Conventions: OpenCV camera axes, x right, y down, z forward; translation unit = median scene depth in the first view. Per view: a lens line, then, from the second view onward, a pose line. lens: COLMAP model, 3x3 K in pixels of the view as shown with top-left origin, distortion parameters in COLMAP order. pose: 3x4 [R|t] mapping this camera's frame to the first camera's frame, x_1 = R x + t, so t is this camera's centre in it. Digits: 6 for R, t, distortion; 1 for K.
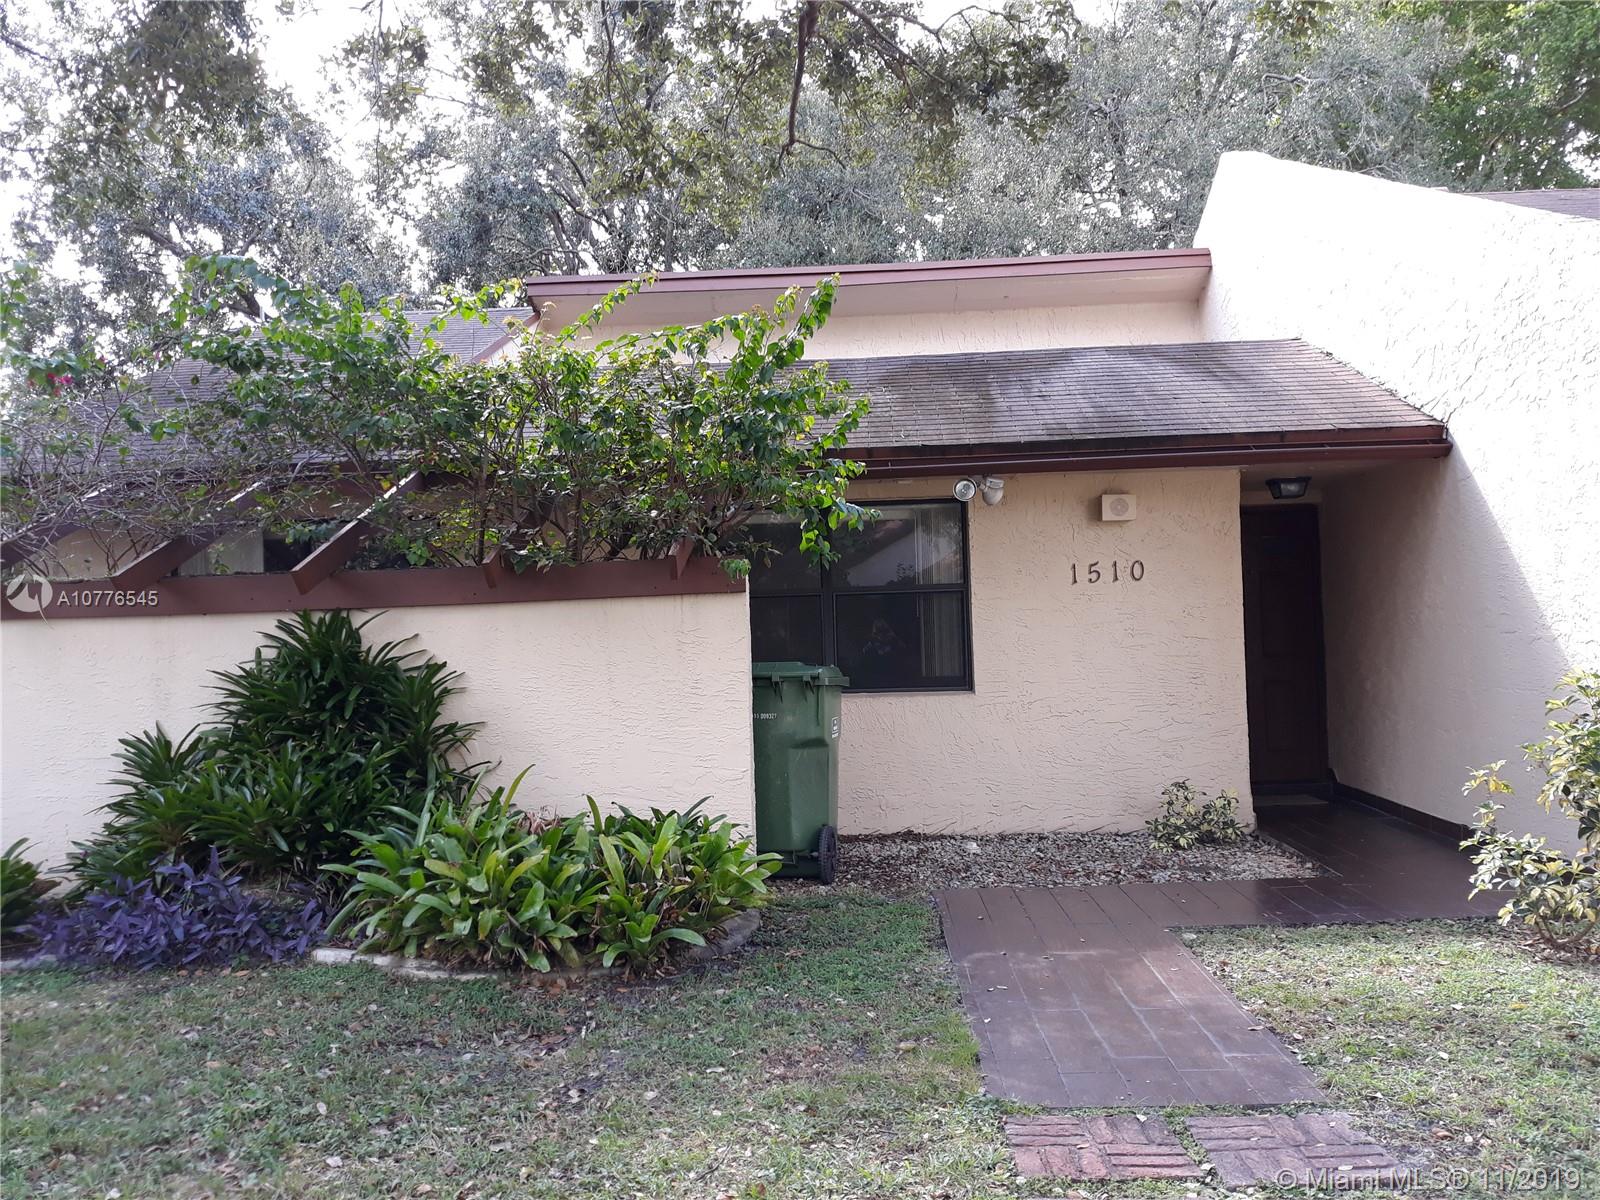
lens RADIAL K [[1366.5, 0, 800.0], [0, 1366.5, 600.0], [0, 0, 1]] dist [0.005604, -0.058309]
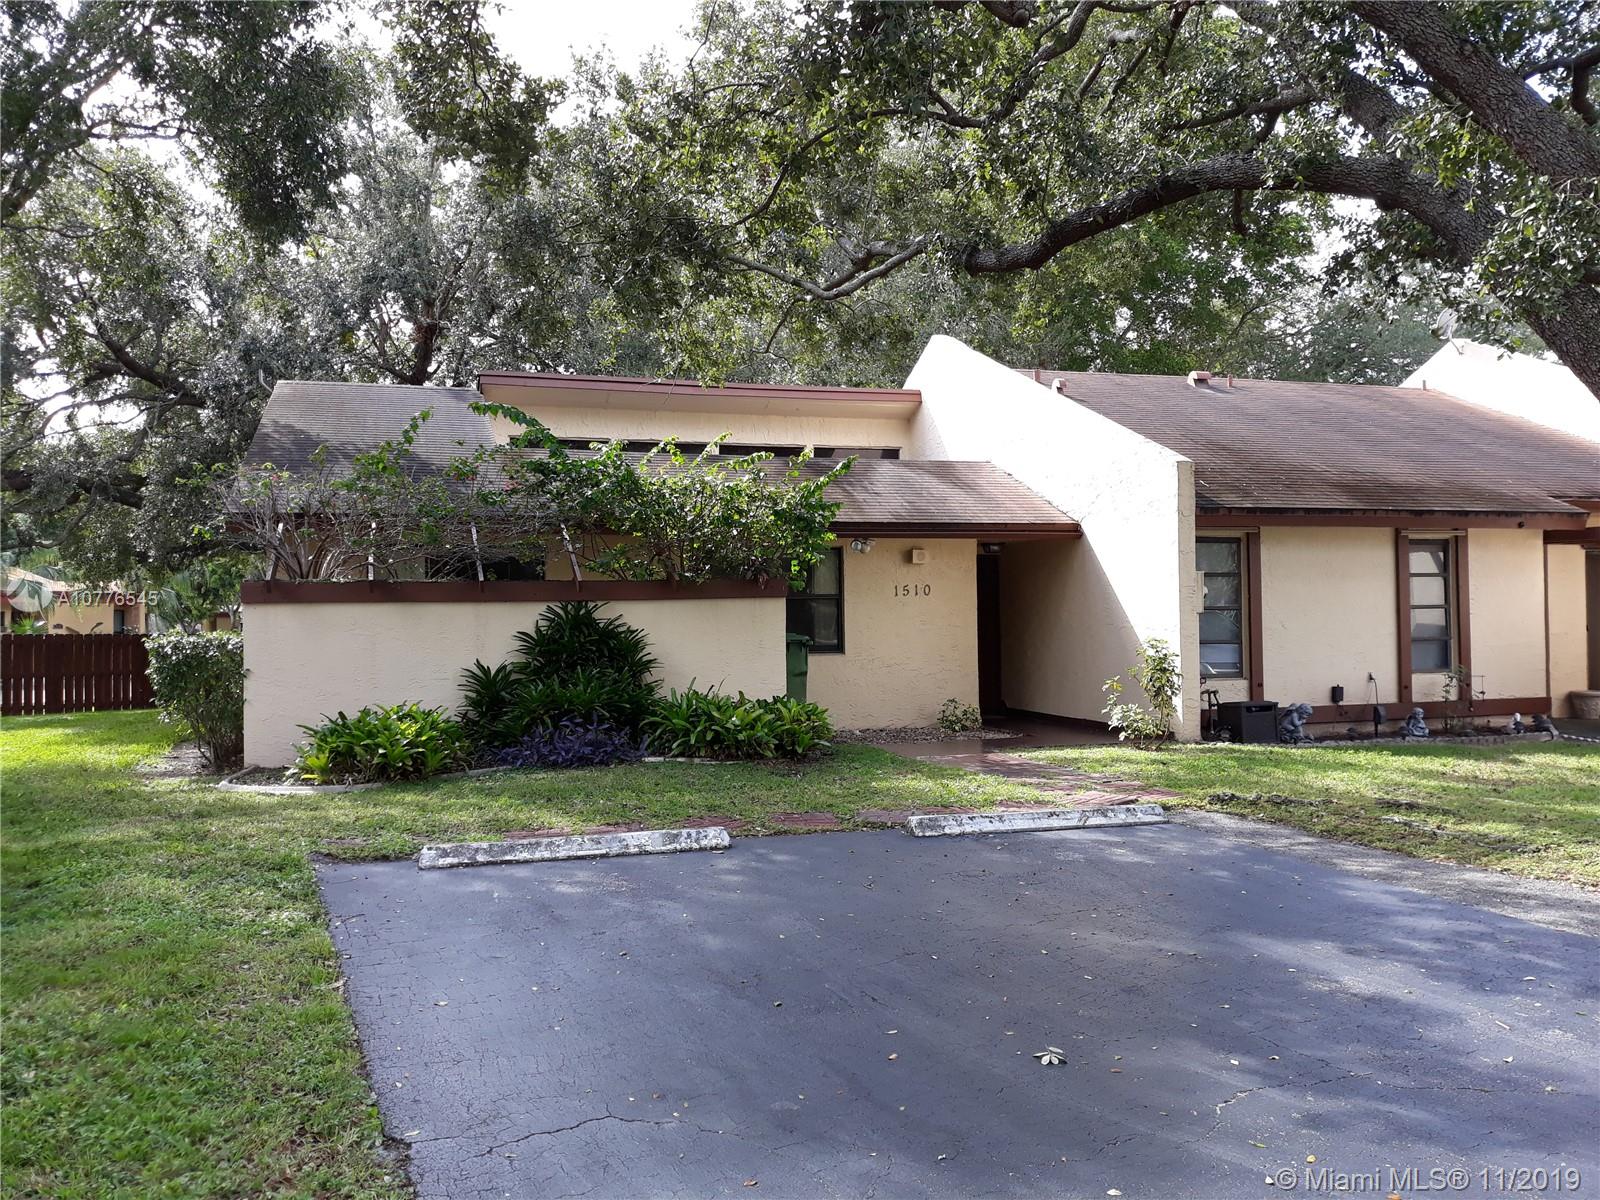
lens RADIAL K [[1316.1, 0, 791.6], [0, 1316.1, 601.5], [0, 0, 1]] dist [0.010300, -0.057156]
pose [[0.948962, 0.022915, 0.314557, -0.552069], [-0.021812, 0.999737, -0.007027, 0.012399], [-0.314636, -0.000193, 0.949212, -0.736220]]
